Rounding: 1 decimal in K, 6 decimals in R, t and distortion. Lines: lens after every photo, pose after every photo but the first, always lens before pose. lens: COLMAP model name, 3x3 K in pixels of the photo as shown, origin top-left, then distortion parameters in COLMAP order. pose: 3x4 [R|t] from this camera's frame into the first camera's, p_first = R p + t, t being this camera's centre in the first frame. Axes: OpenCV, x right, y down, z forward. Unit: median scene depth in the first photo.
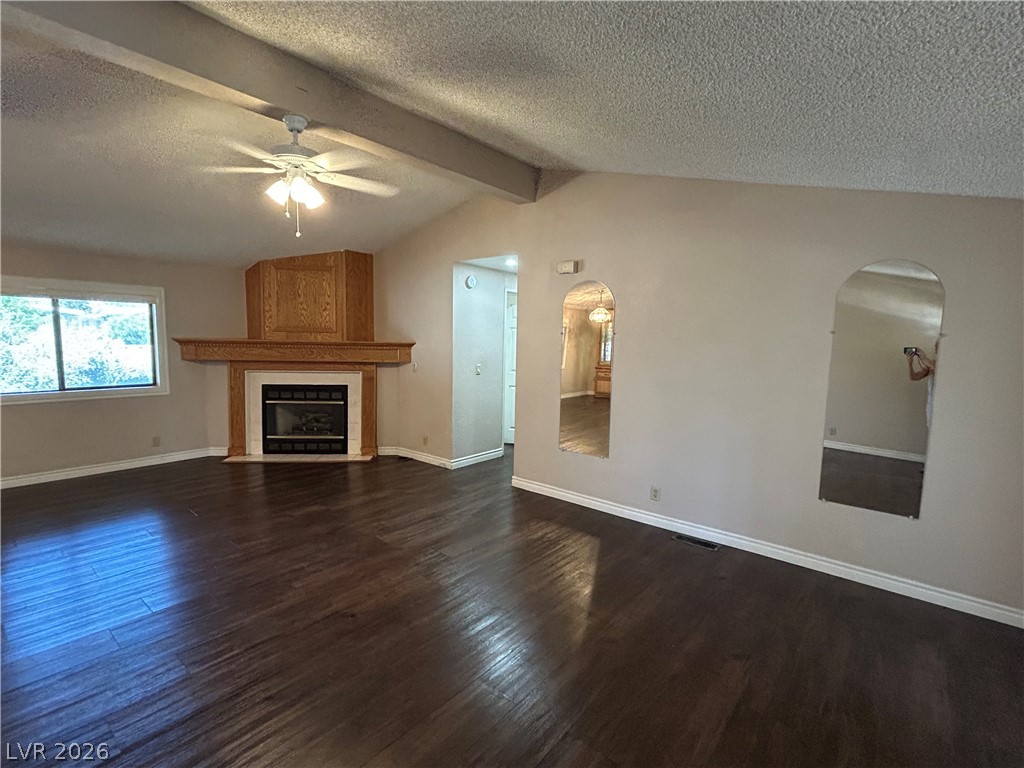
lens RADIAL K [[484.7, 0, 521.3], [0, 484.7, 385.8], [0, 0, 1]] dist [0.003886, 0.000165]
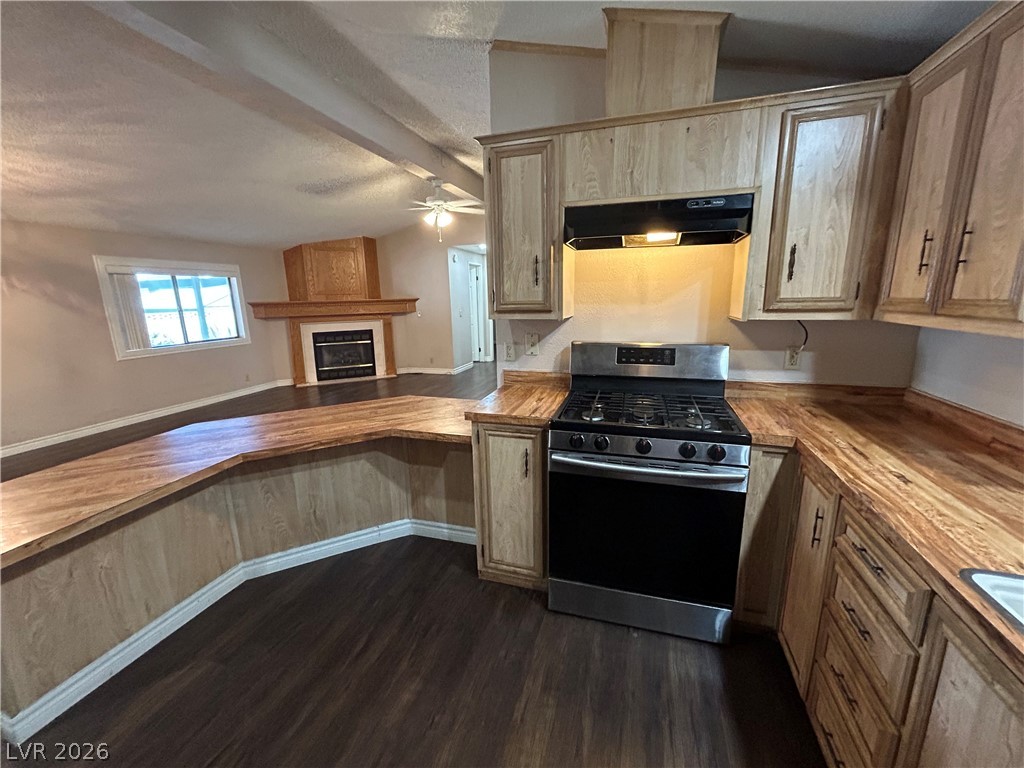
lens RADIAL K [[410.5, 0, 519.2], [0, 410.5, 379.4], [0, 0, 1]] dist [-0.000410, -0.000427]
pose [[0.928922, -0.113705, 0.352384, -0.406579], [0.075834, 0.989931, 0.119520, 0.034780], [-0.362426, -0.084302, 0.928192, -0.353850]]
